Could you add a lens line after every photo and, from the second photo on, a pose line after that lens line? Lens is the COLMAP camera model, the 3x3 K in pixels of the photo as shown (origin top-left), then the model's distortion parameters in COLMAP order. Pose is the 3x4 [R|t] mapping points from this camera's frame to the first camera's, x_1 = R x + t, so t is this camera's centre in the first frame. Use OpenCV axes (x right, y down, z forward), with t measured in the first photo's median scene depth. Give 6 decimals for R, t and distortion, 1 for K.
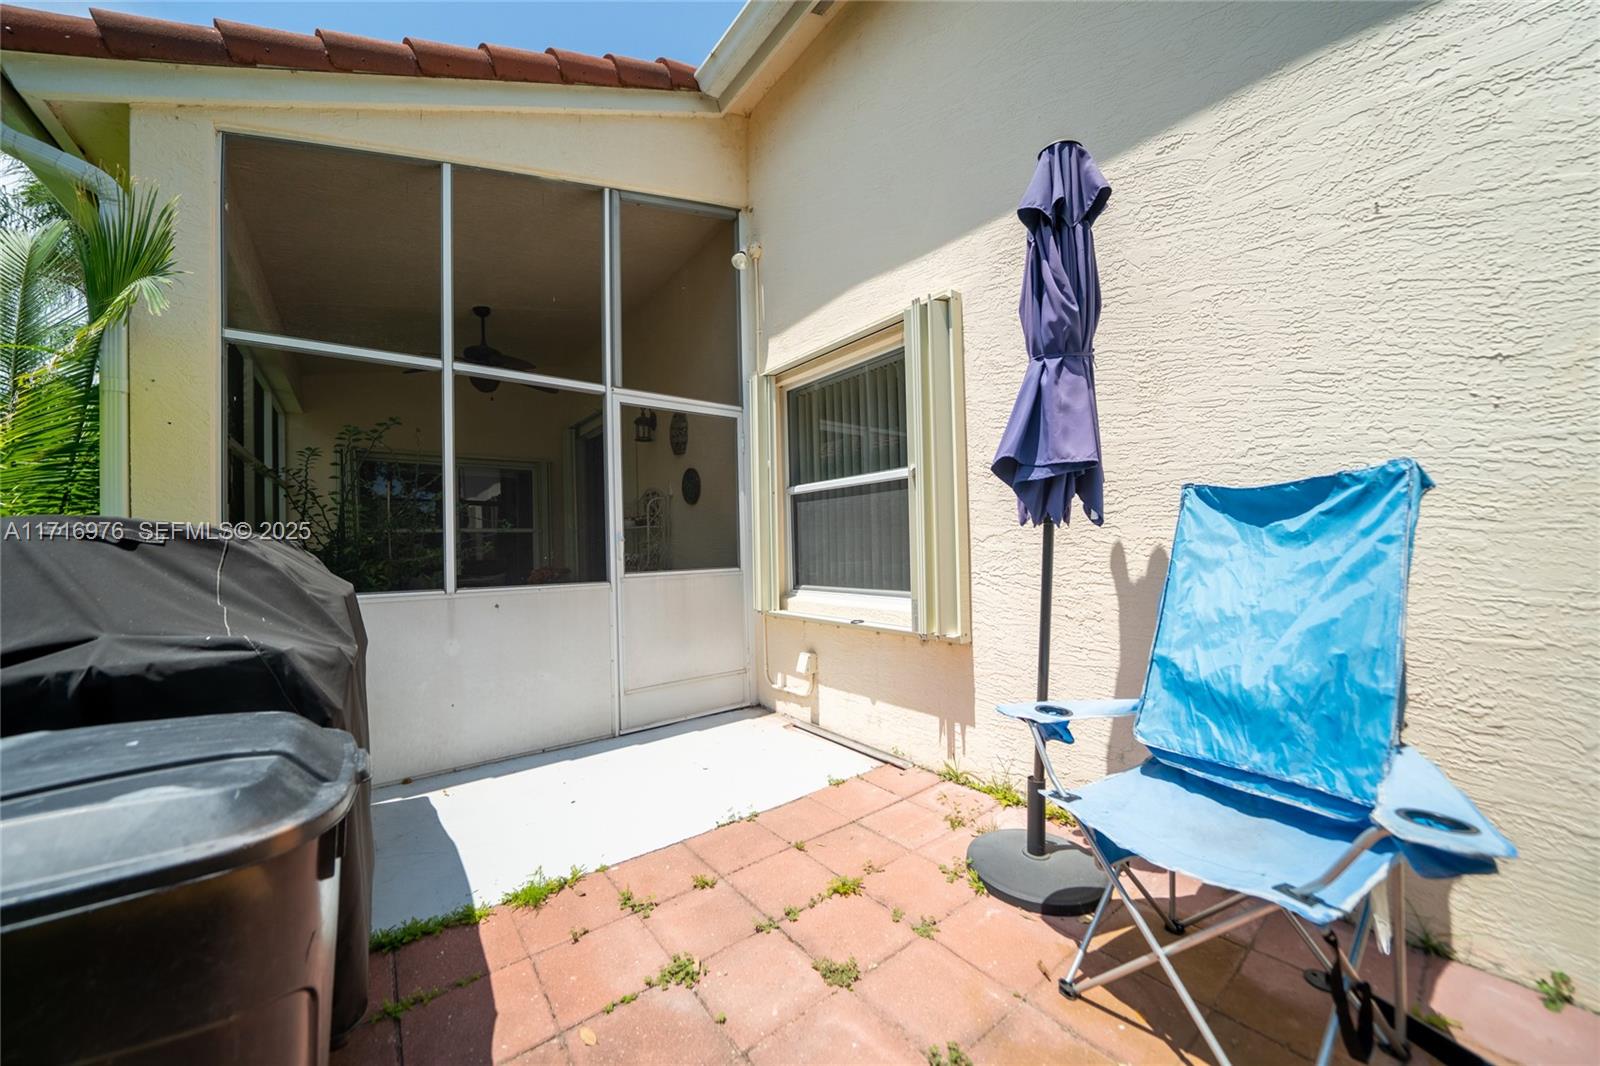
lens RADIAL K [[555.3, 0, 798.0], [0, 555.3, 533.5], [0, 0, 1]] dist [-0.014824, 0.000946]
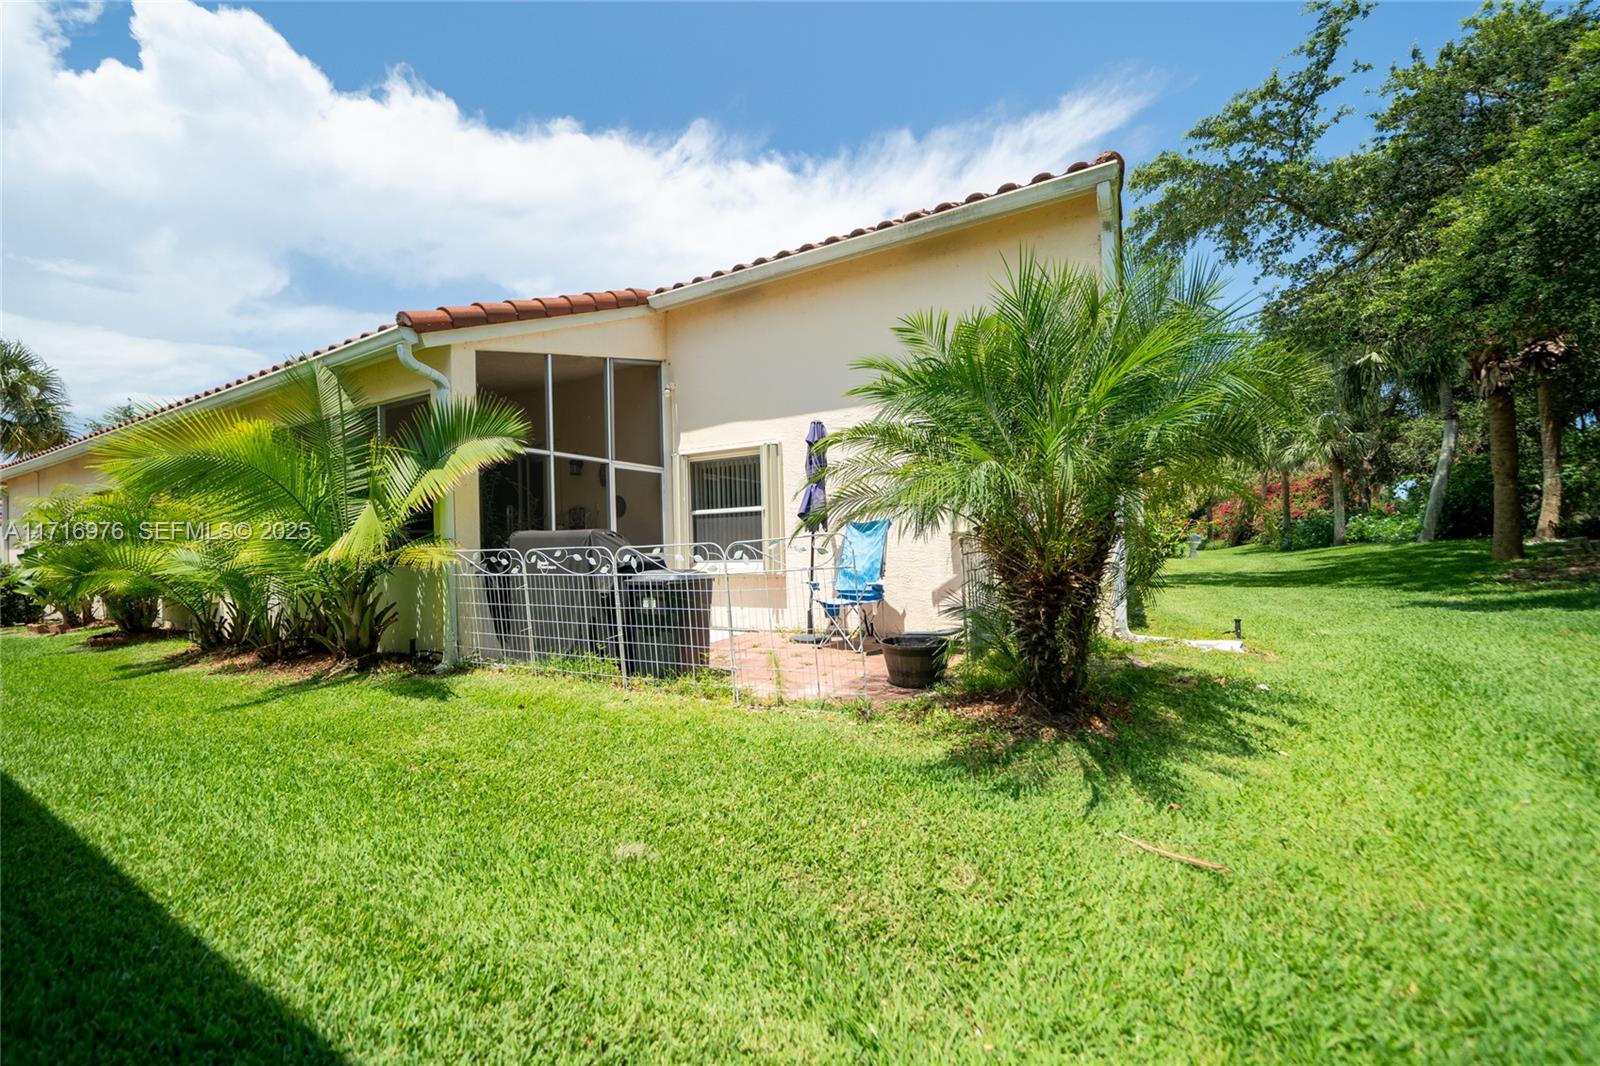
lens RADIAL K [[581.2, 0, 789.4], [0, 581.2, 518.1], [0, 0, 1]] dist [0.002941, 0.001421]
pose [[0.923351, 0.019182, 0.383478, -0.638707], [-0.003486, 0.999129, -0.041582, 0.031016], [-0.383942, 0.037058, 0.922613, -1.359553]]
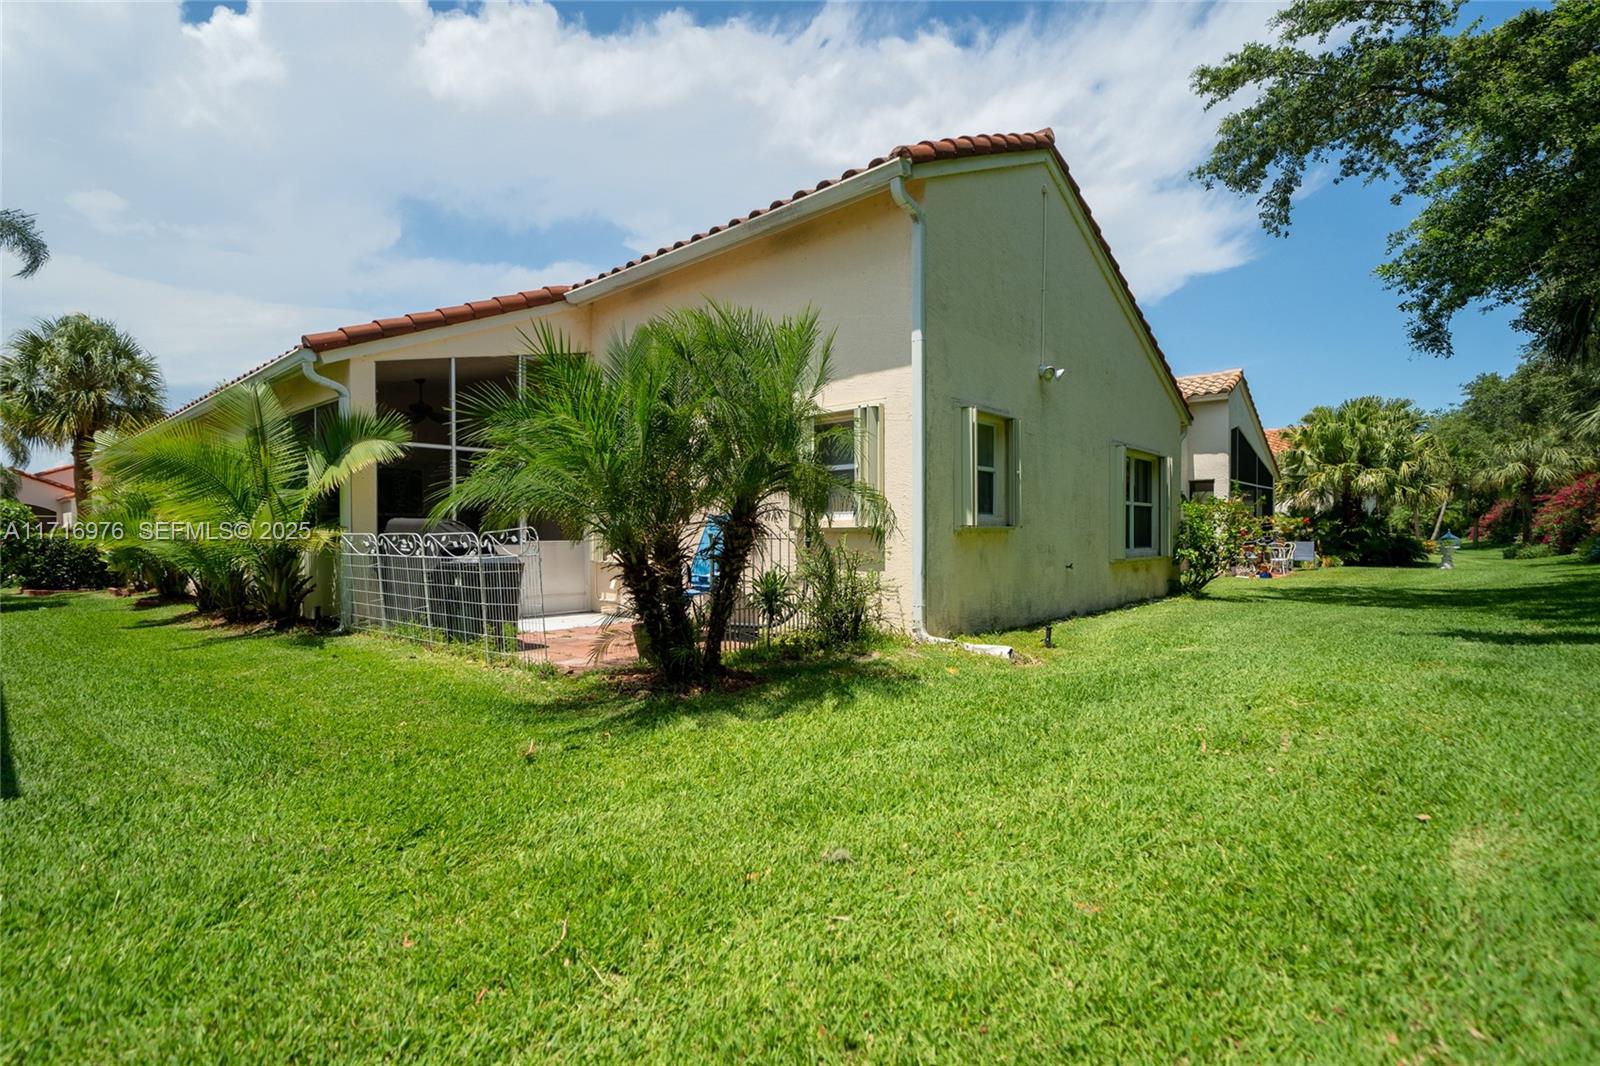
lens RADIAL K [[741.9, 0, 807.1], [0, 741.9, 537.7], [0, 0, 1]] dist [0.016784, -0.000526]
pose [[0.983476, 0.023051, 0.179566, 0.268361], [-0.024641, 0.999674, 0.006630, 0.014993], [-0.179355, -0.010945, 0.983724, -2.331686]]
